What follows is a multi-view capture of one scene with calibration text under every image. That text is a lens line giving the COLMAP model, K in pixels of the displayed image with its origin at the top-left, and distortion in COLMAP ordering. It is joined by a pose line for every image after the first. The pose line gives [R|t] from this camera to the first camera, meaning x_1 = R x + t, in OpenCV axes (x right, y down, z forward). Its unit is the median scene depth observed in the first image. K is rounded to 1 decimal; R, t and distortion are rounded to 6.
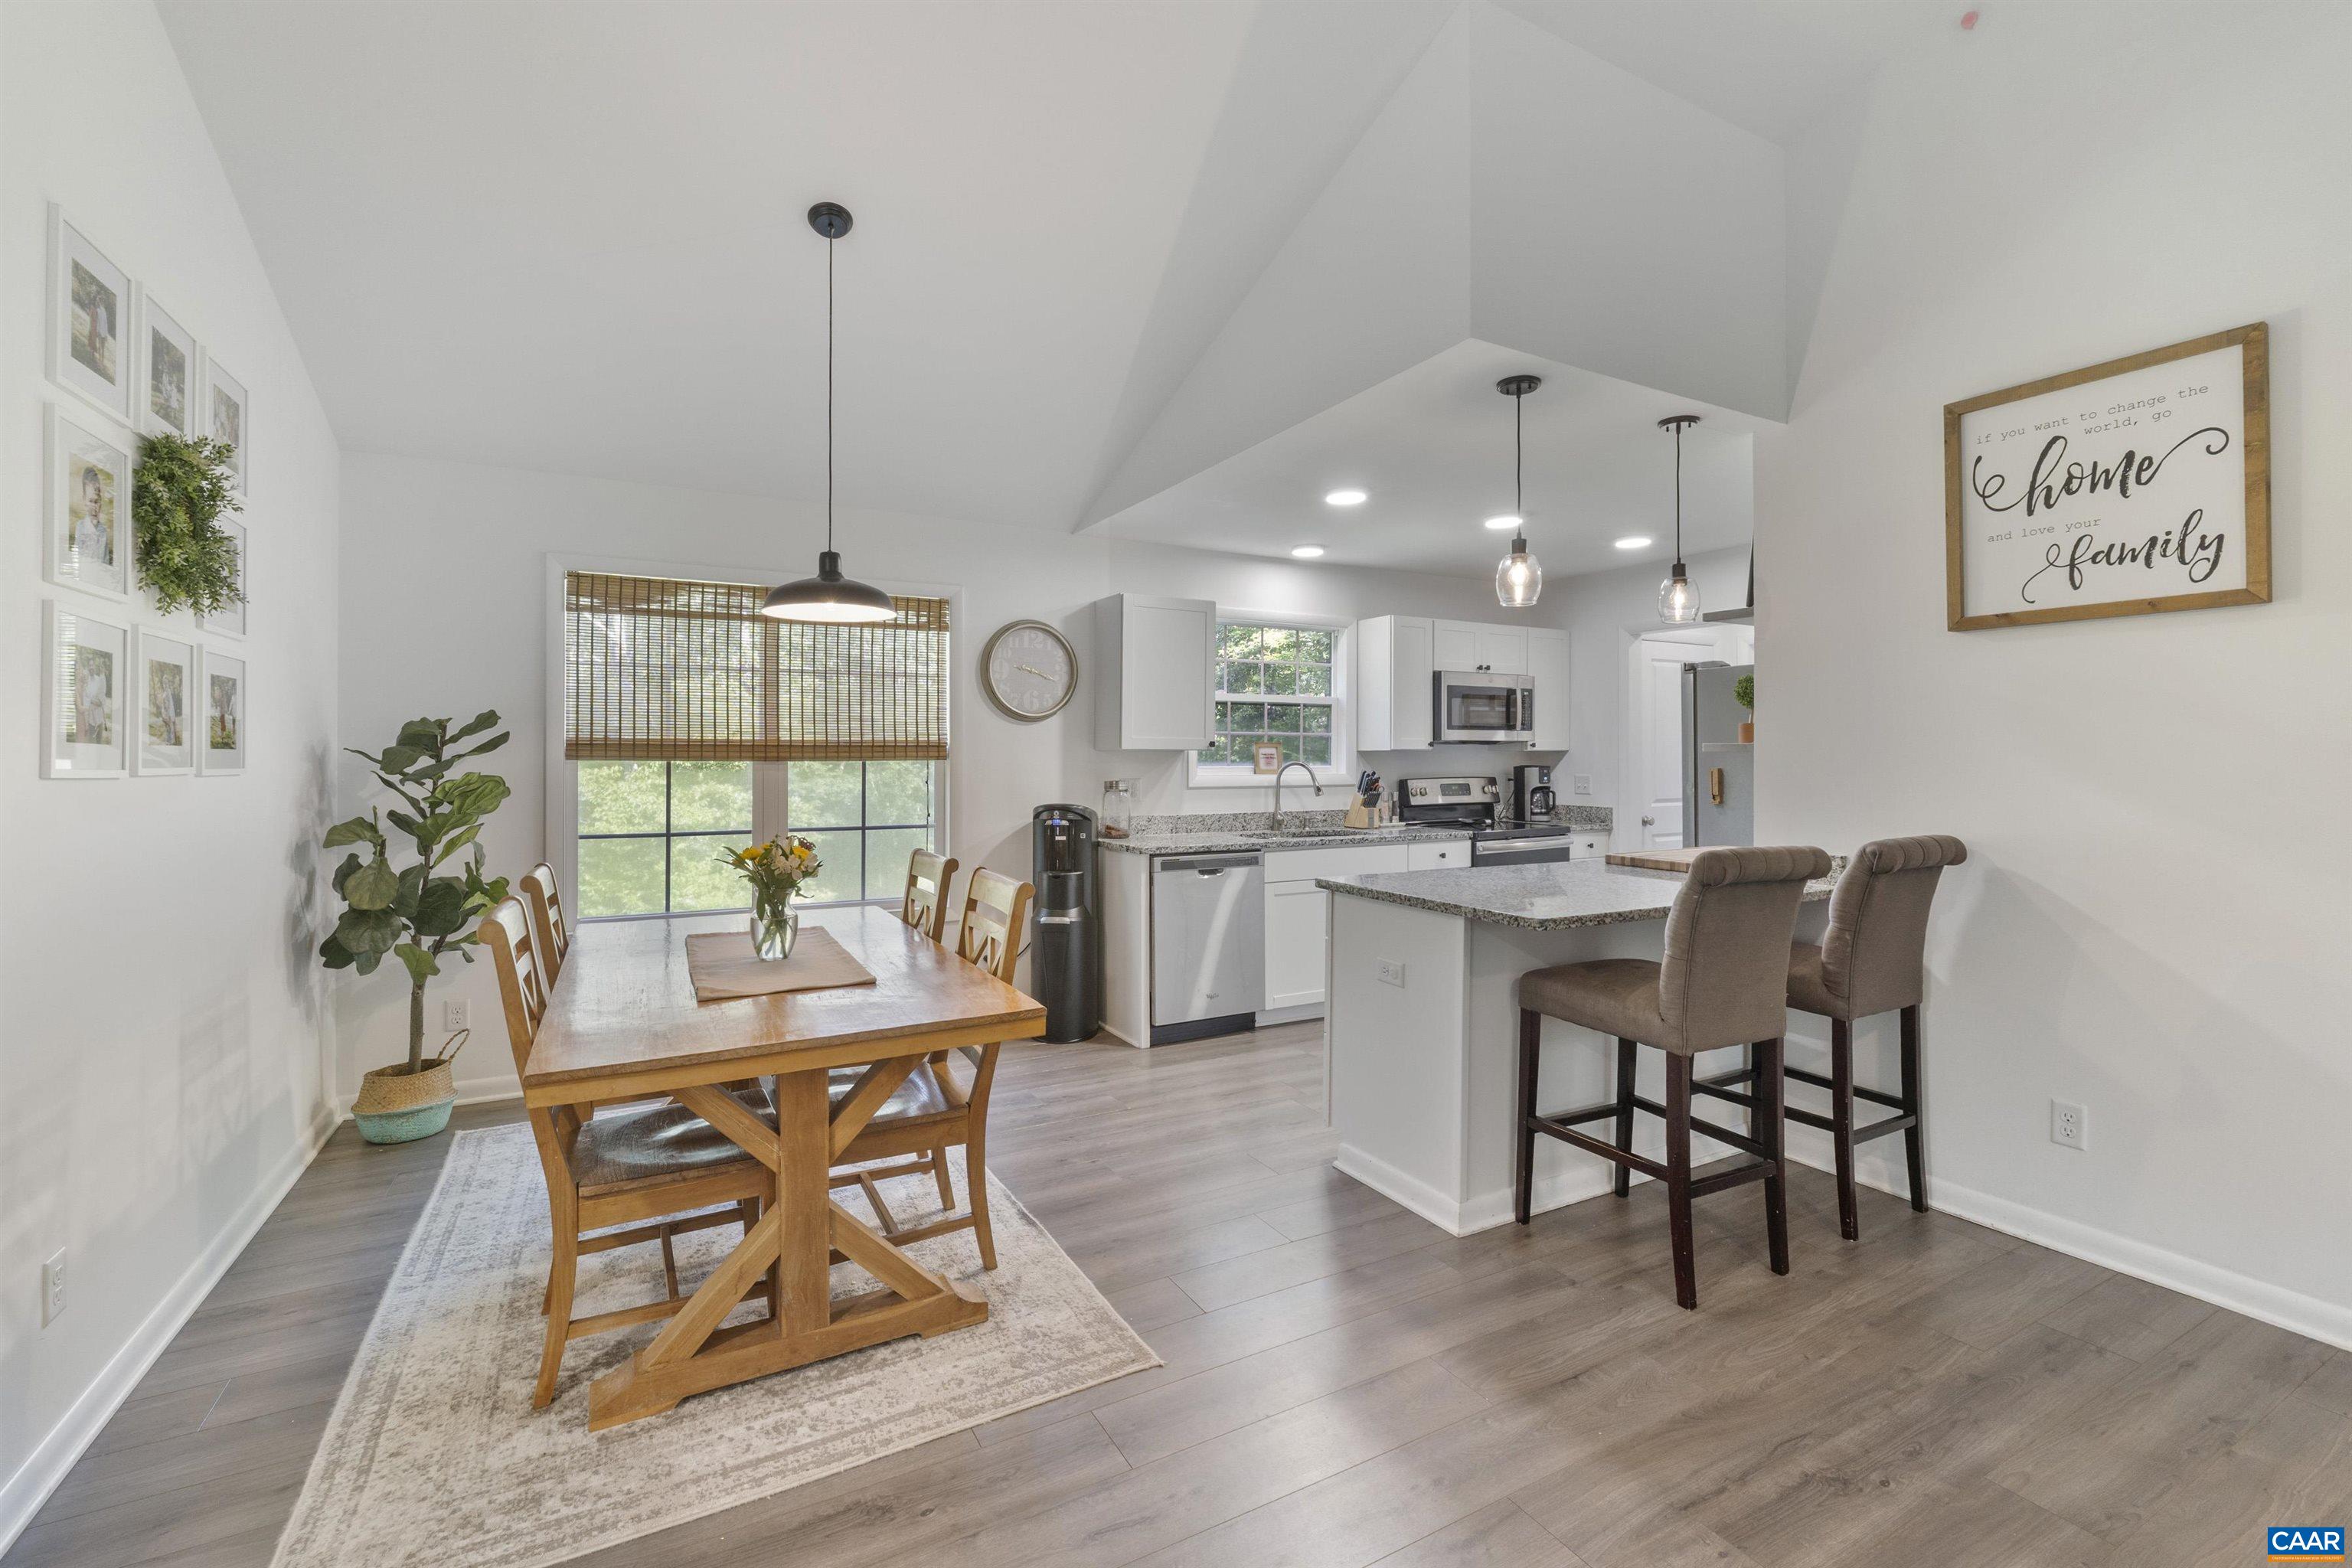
lens RADIAL K [[1005.8, 0, 1176.0], [0, 1005.8, 753.3], [0, 0, 1]] dist [-0.007499, -0.000282]
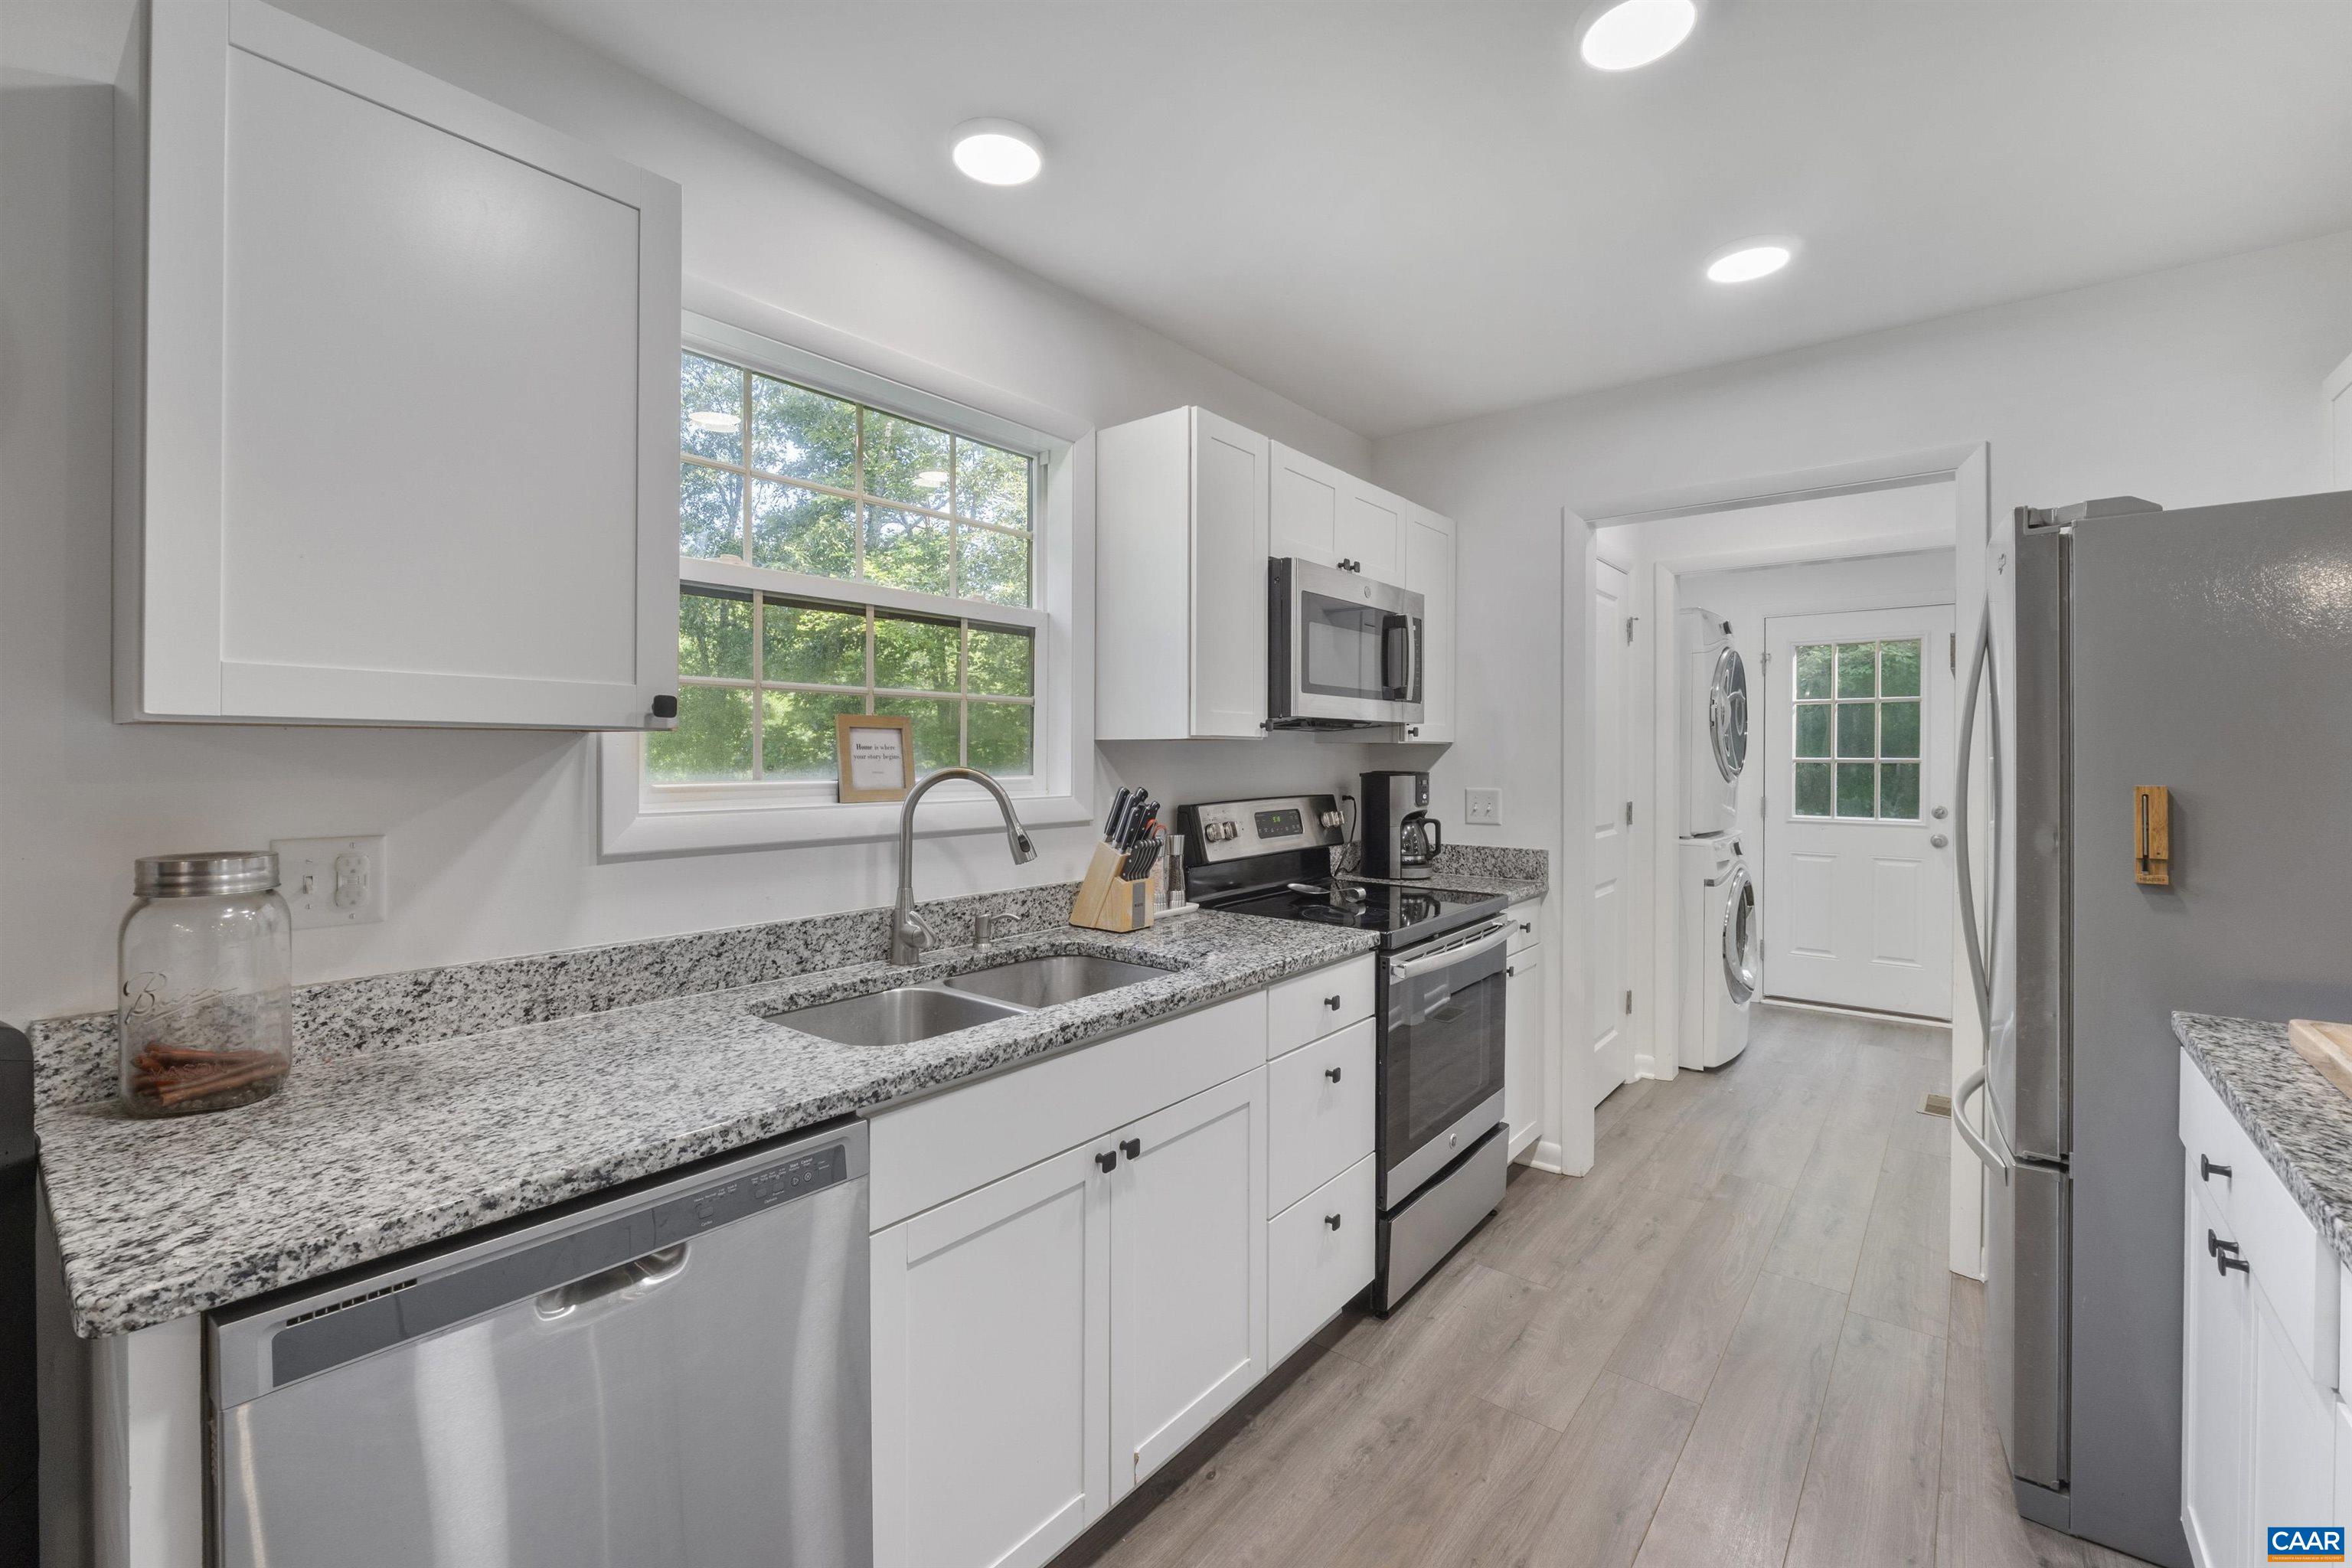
lens RADIAL K [[1005.8, 0, 1176.0], [0, 1005.8, 753.3], [0, 0, 1]] dist [-0.007499, -0.000282]
pose [[0.925081, 0.002114, 0.379763, 0.066599], [-0.002884, 0.999995, 0.001458, 0.002985], [-0.379758, -0.002444, 0.925083, 0.773798]]
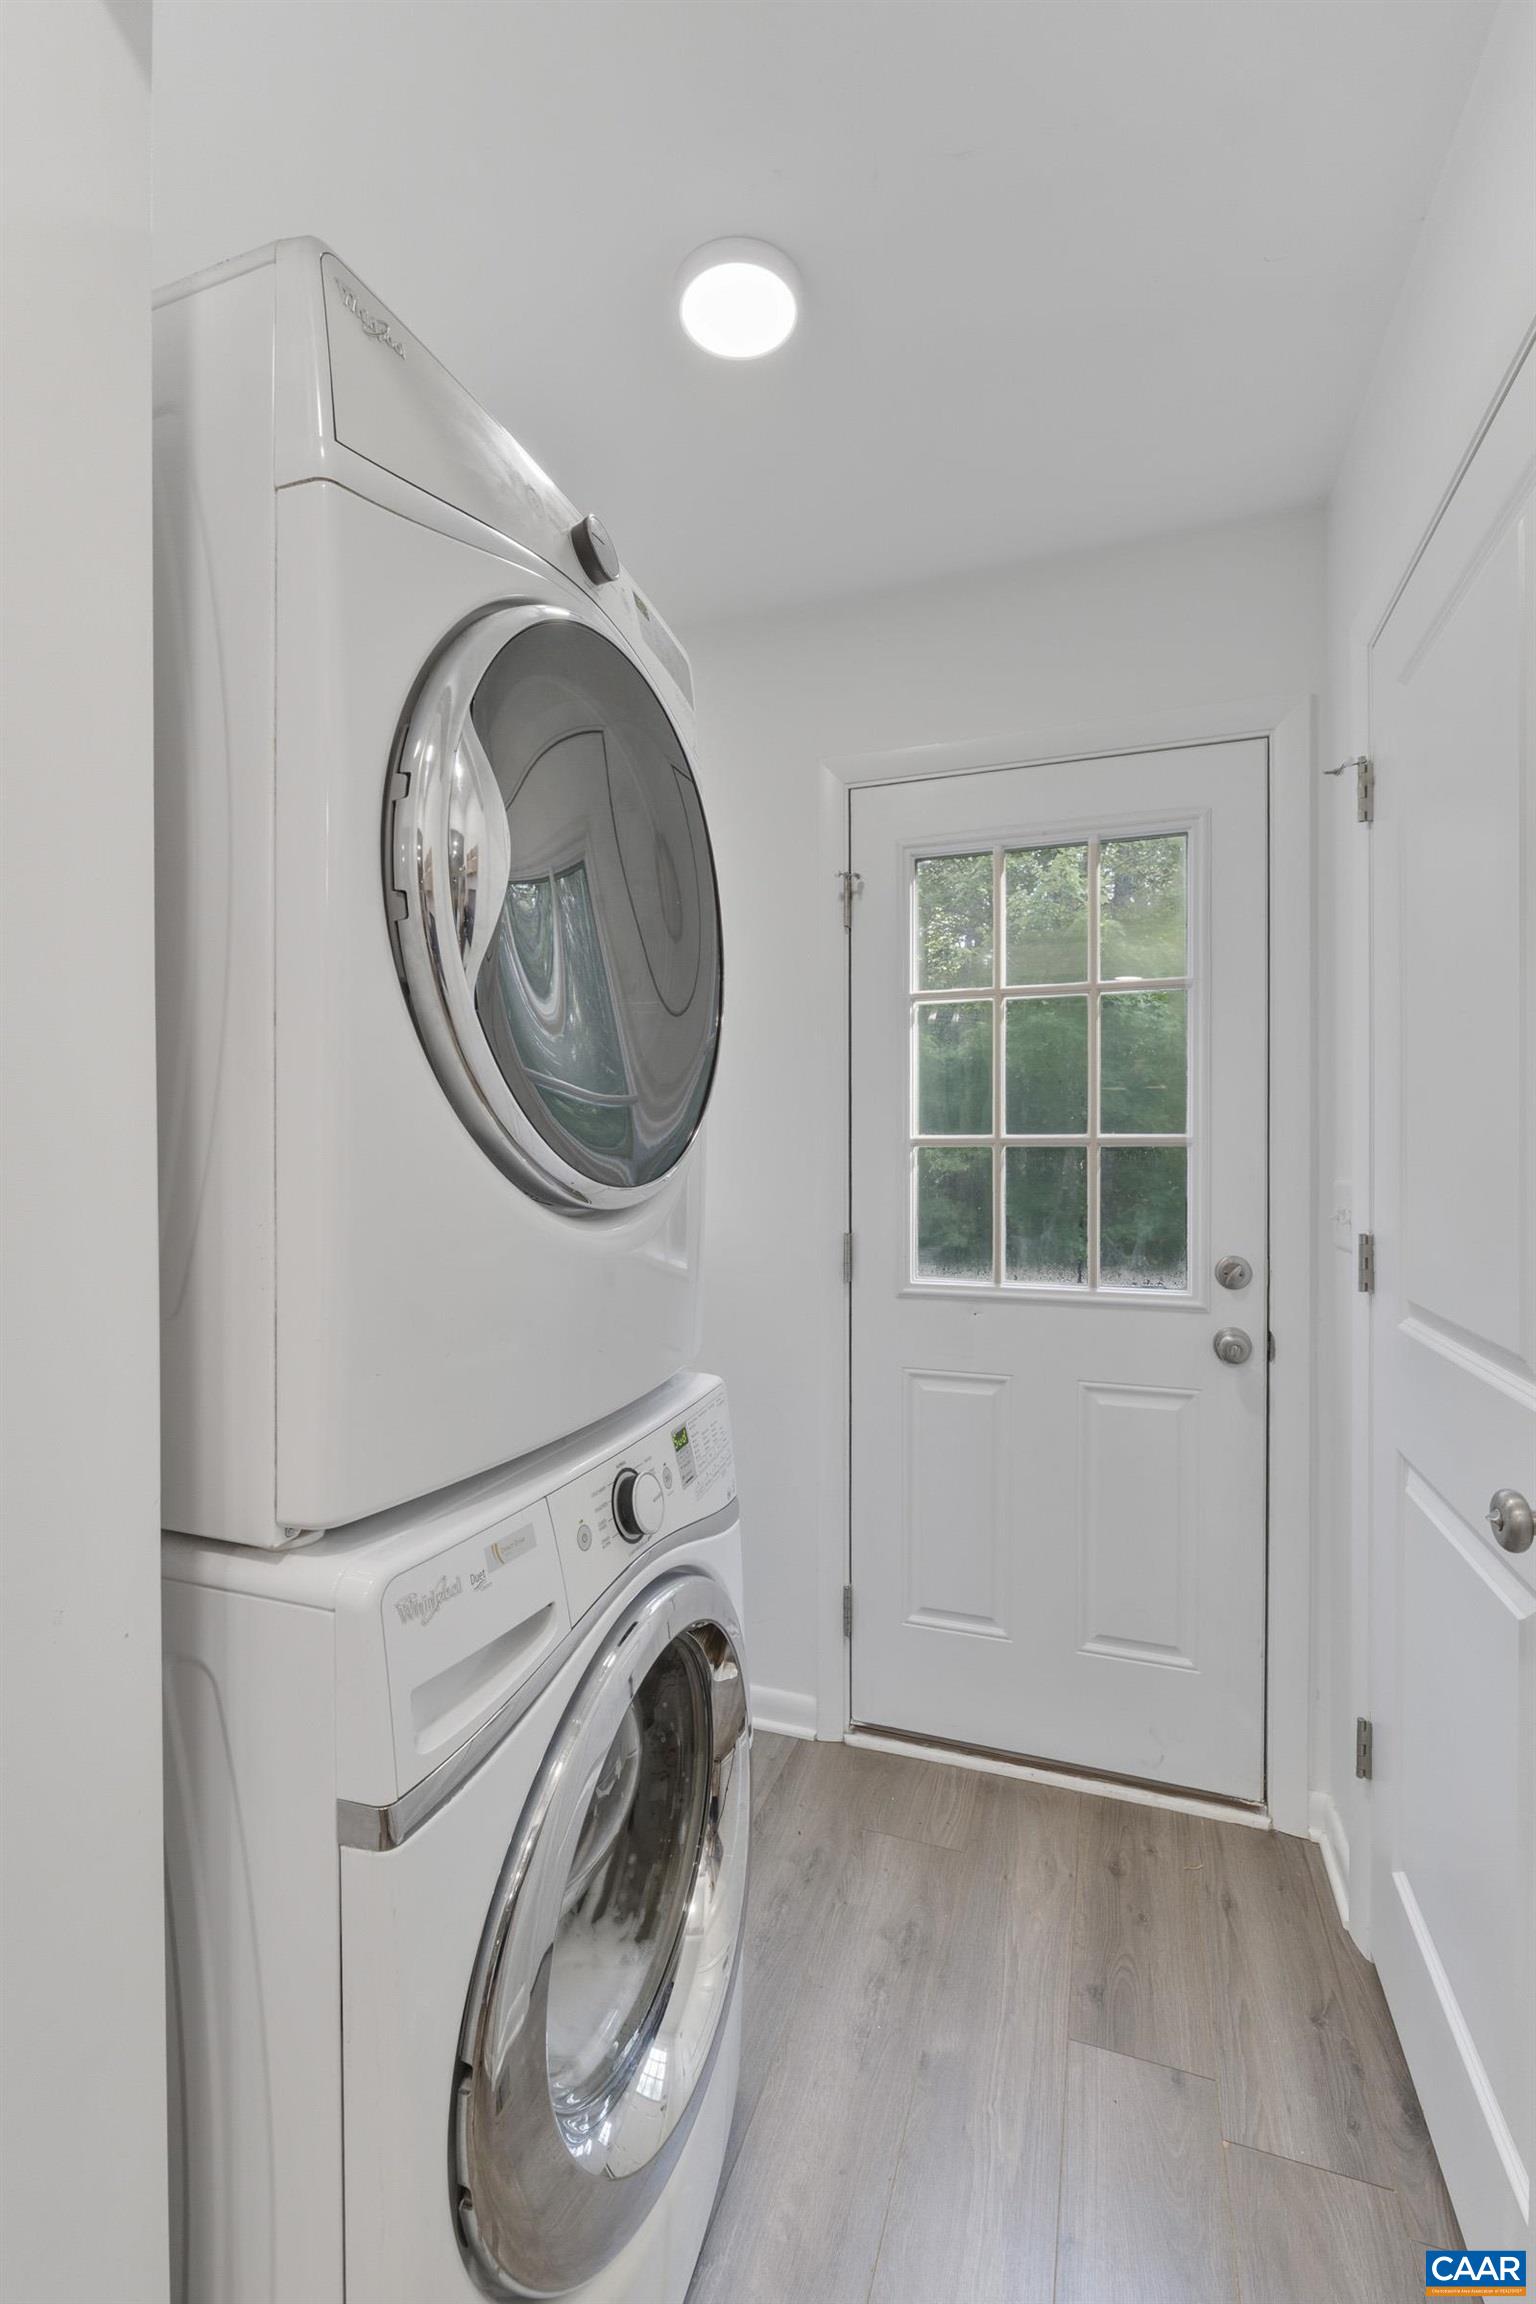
lens RADIAL K [[974.4, 0, 768.0], [0, 974.4, 1152.0], [0, 0, 1]] dist [-0.007002, -0.000026]
pose [[0.749475, -0.004152, 0.662019, 0.816716], [0.000731, 0.999985, 0.005444, 0.012744], [-0.662032, -0.003596, 0.749467, 1.280104]]
